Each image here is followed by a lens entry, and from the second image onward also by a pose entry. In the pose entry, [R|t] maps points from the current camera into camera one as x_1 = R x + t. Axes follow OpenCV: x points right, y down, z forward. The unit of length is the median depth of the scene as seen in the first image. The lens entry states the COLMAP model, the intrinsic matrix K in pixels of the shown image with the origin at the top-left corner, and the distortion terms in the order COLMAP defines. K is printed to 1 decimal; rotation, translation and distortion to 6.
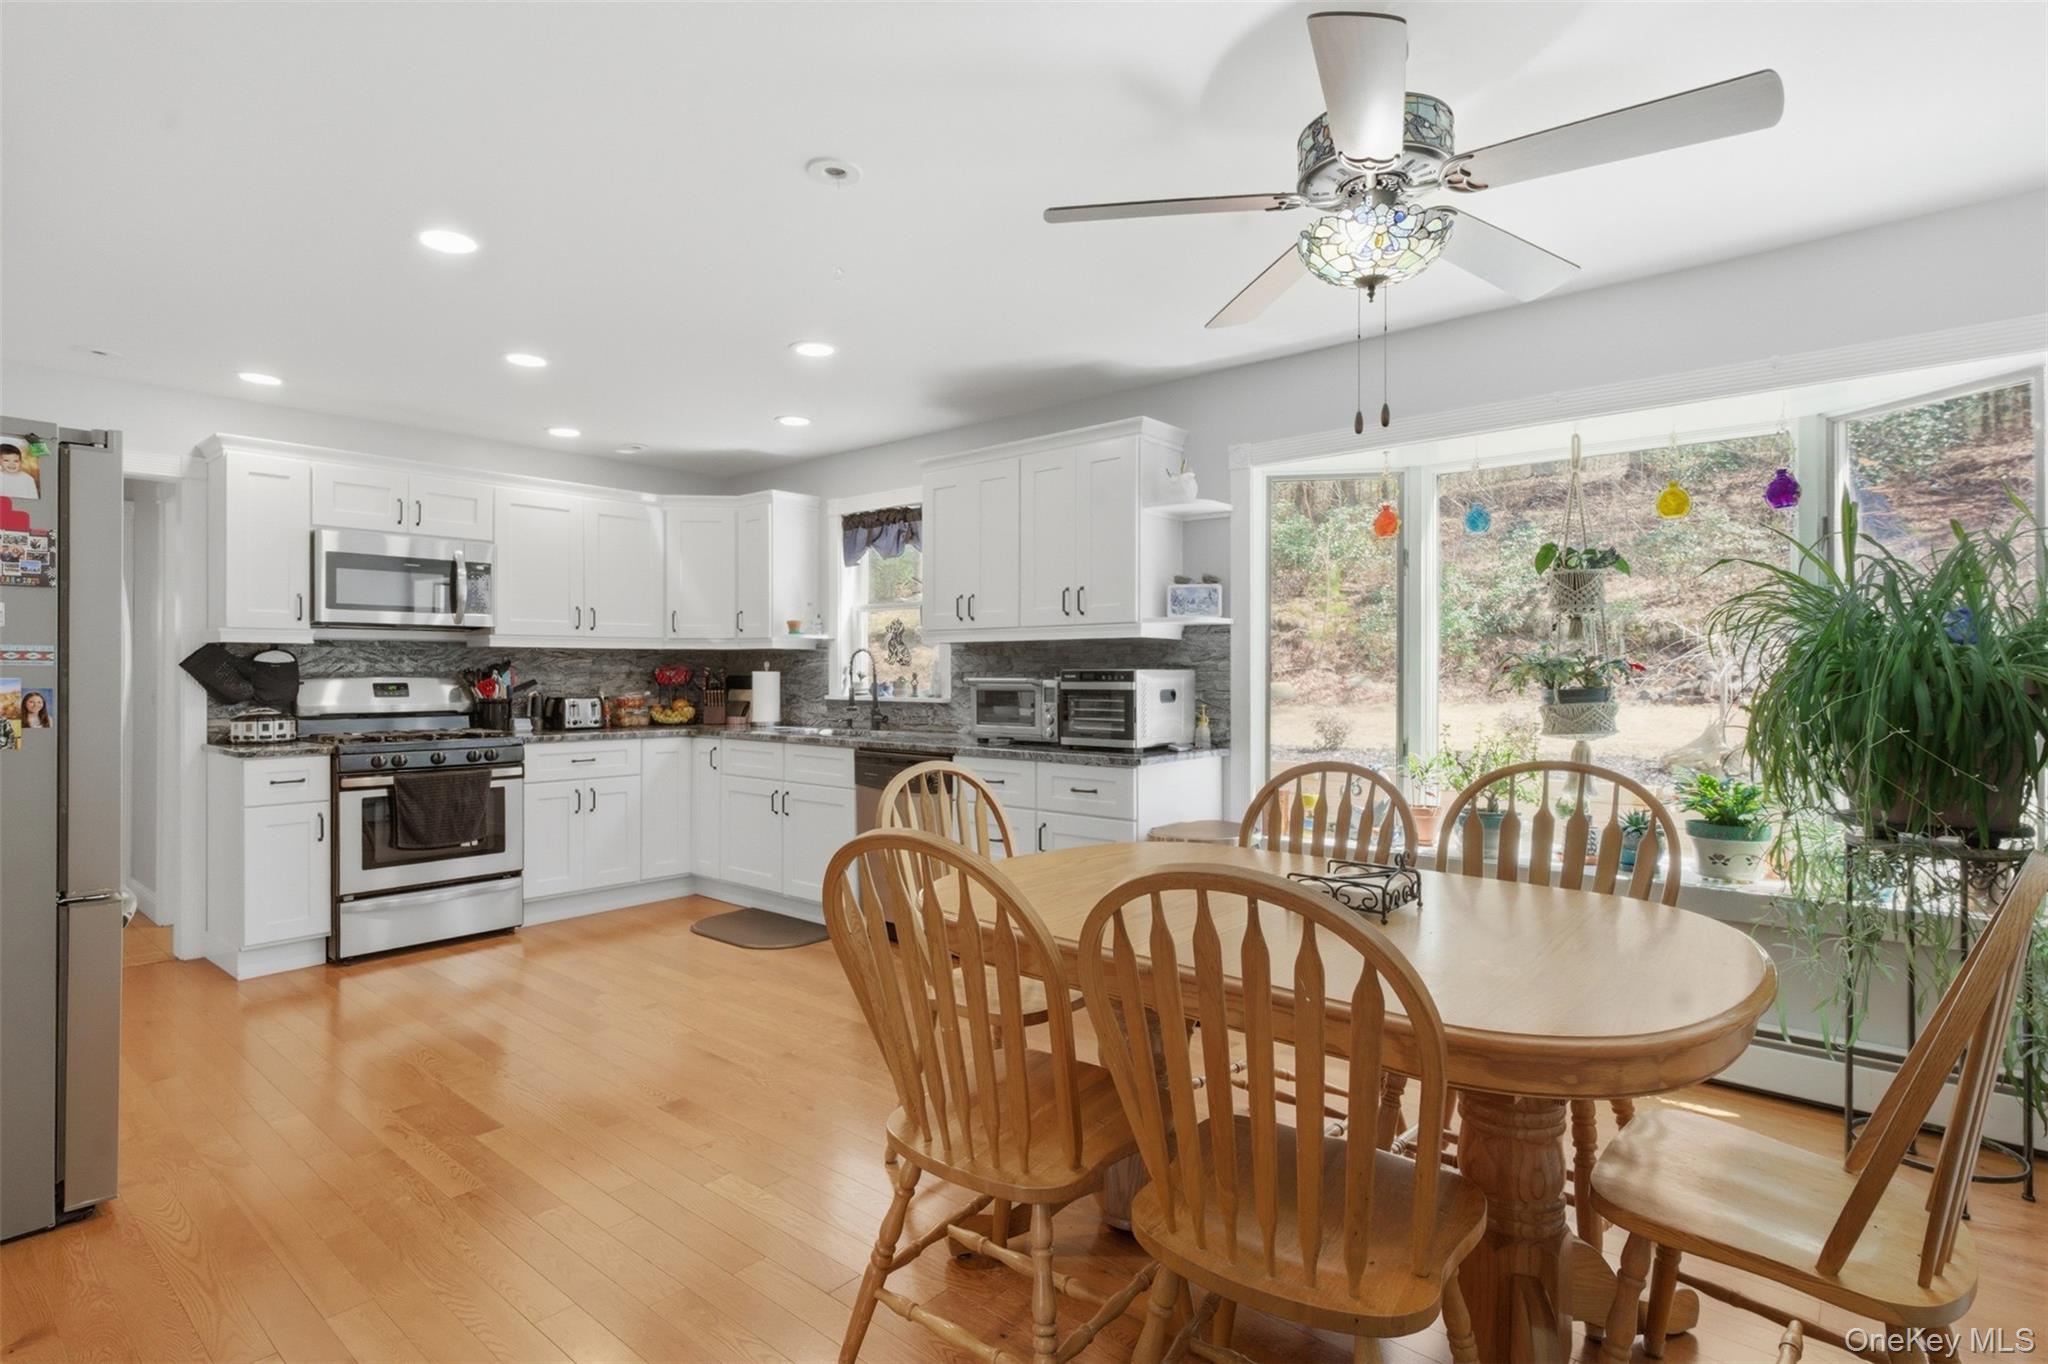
lens RADIAL K [[1014.5, 0, 1023.2], [0, 1014.5, 677.6], [0, 0, 1]] dist [0.000286, -0.000131]
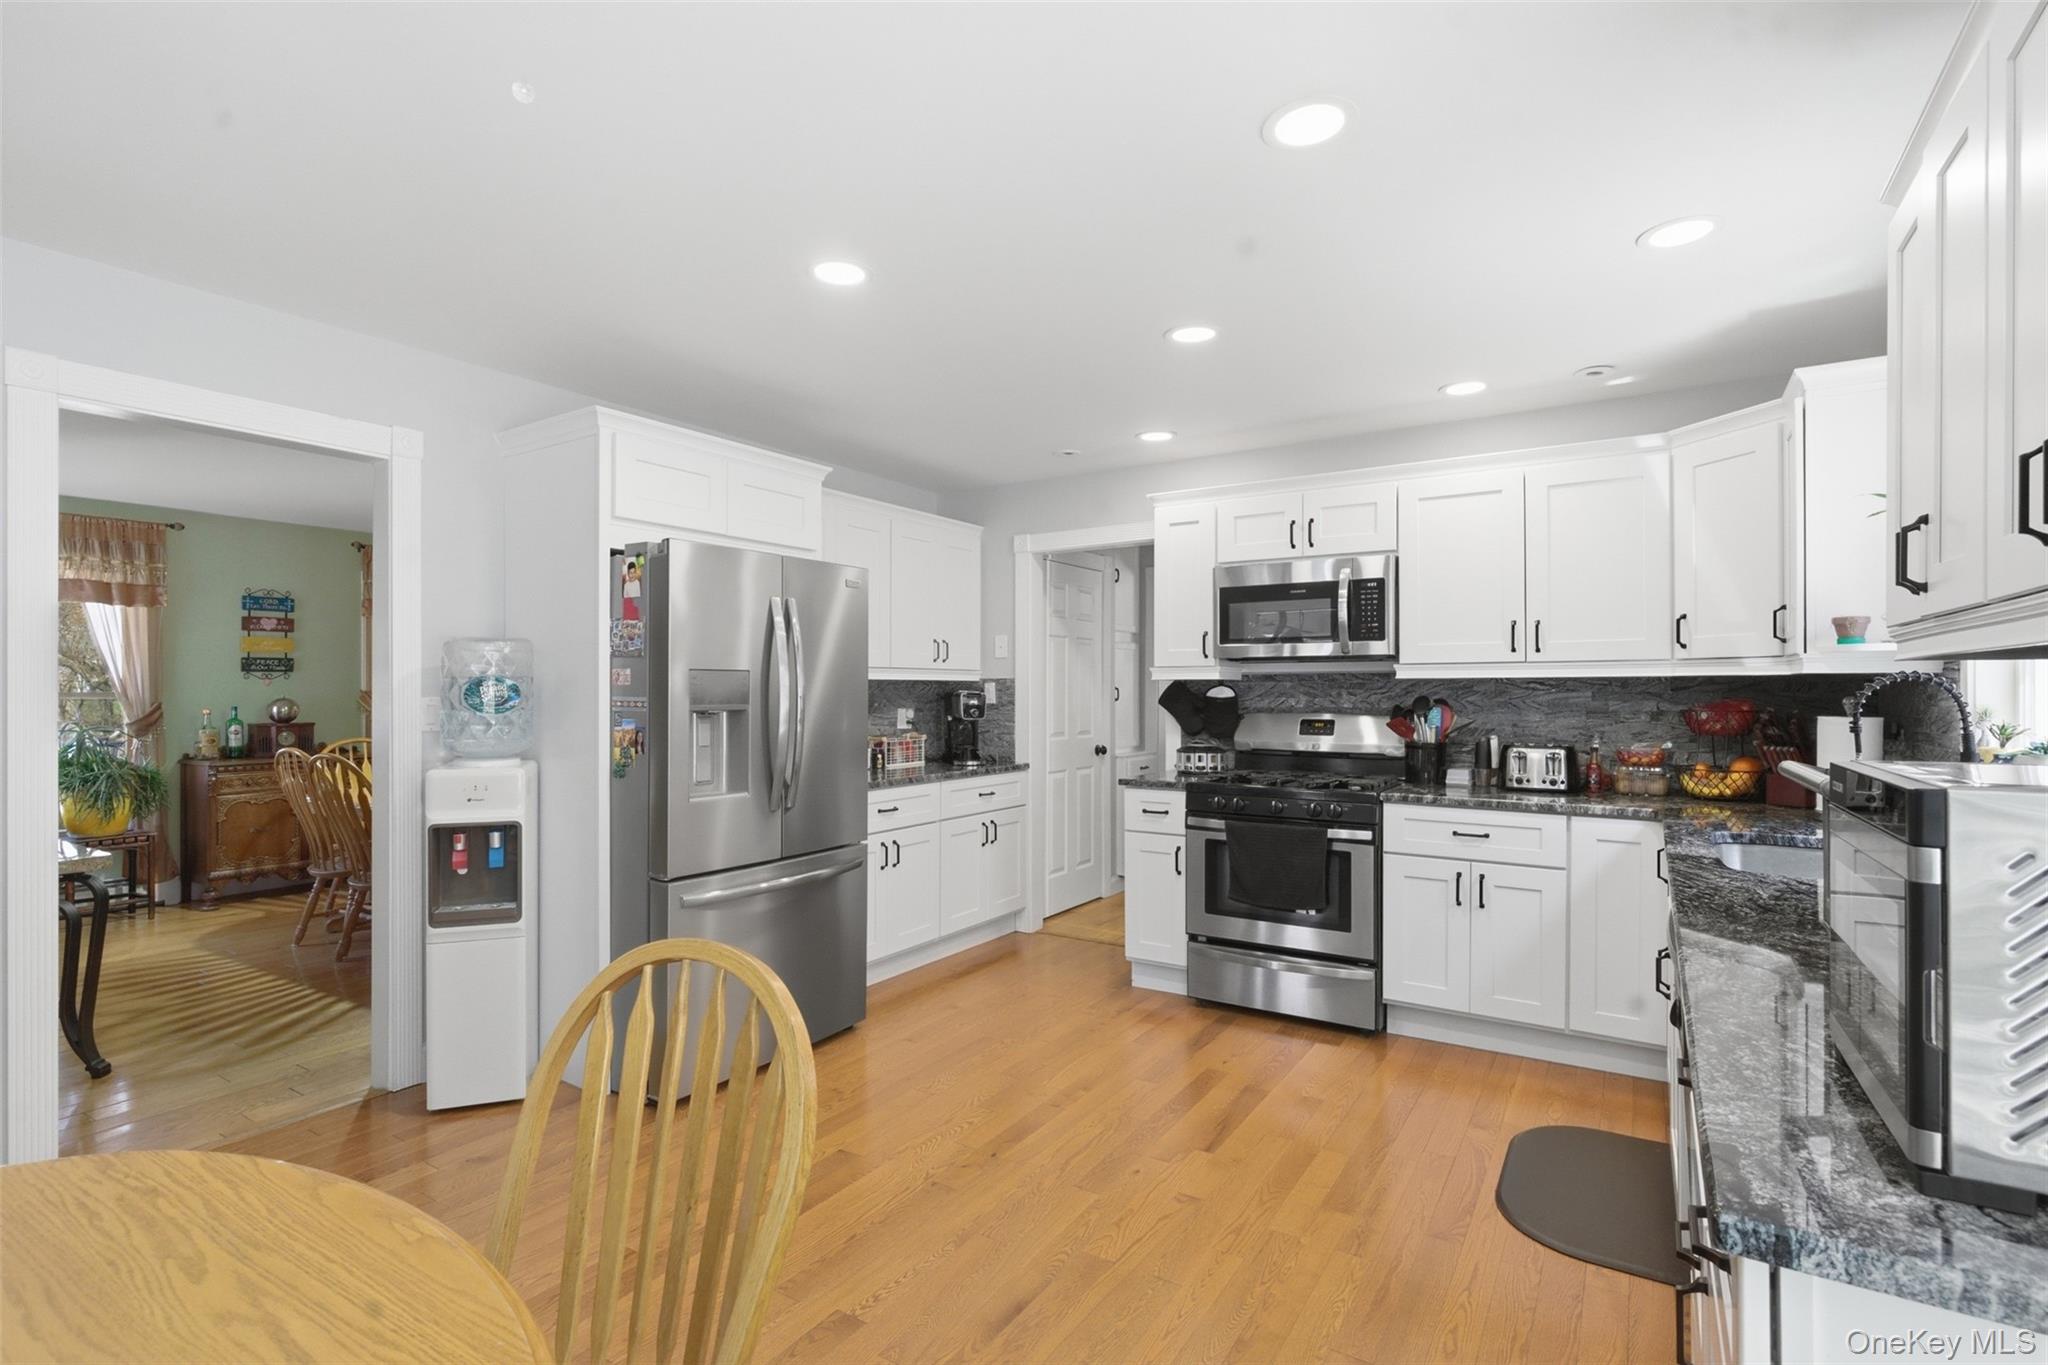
lens RADIAL K [[970.3, 0, 1019.7], [0, 970.3, 693.6], [0, 0, 1]] dist [0.002456, 0.000830]
pose [[0.136768, 0.006200, -0.990584, 0.214422], [-0.005933, 0.999968, 0.005440, -0.021491], [0.990585, 0.005133, 0.136800, 0.604213]]
